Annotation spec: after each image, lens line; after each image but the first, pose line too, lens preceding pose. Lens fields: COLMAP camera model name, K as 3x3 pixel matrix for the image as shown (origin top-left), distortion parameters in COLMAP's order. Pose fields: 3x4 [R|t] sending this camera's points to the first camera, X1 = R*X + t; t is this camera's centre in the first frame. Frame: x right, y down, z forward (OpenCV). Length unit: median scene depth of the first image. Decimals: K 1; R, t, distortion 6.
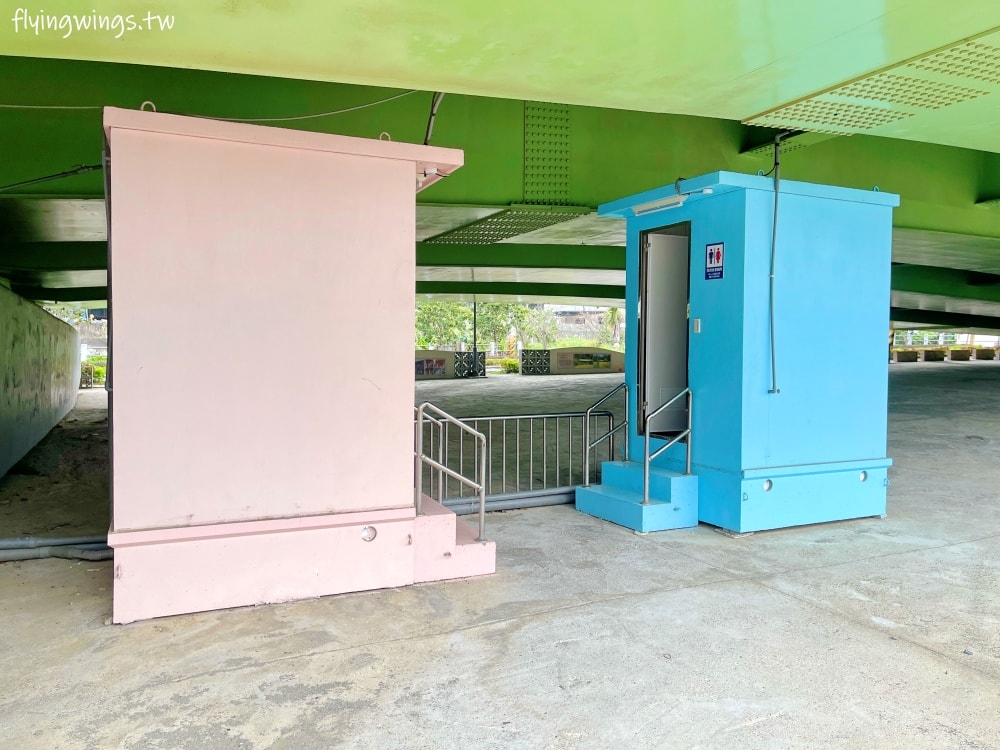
lens RADIAL K [[755.7, 0, 500.0], [0, 755.7, 375.0], [0, 0, 1]] dist [0.079407, -0.106196]
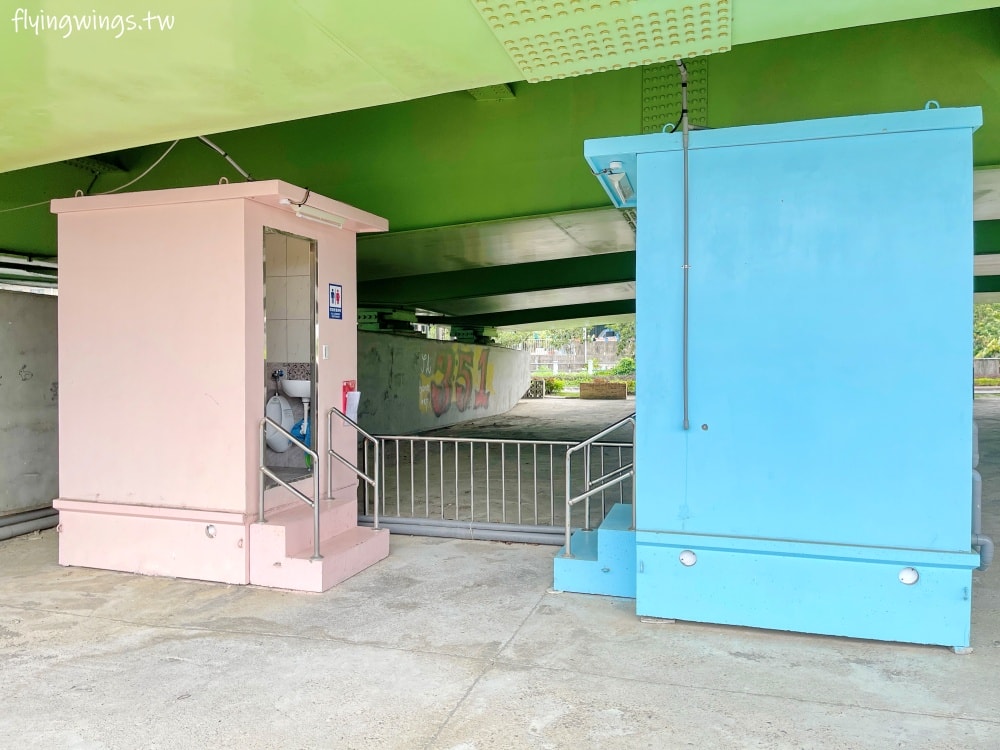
lens RADIAL K [[755.7, 0, 500.0], [0, 755.7, 375.0], [0, 0, 1]] dist [0.079407, -0.106196]
pose [[0.731160, 0.006332, -0.682177, 0.923531], [-0.021564, 0.999672, -0.013834, -0.017916], [0.681866, 0.024825, 0.731056, 0.457747]]
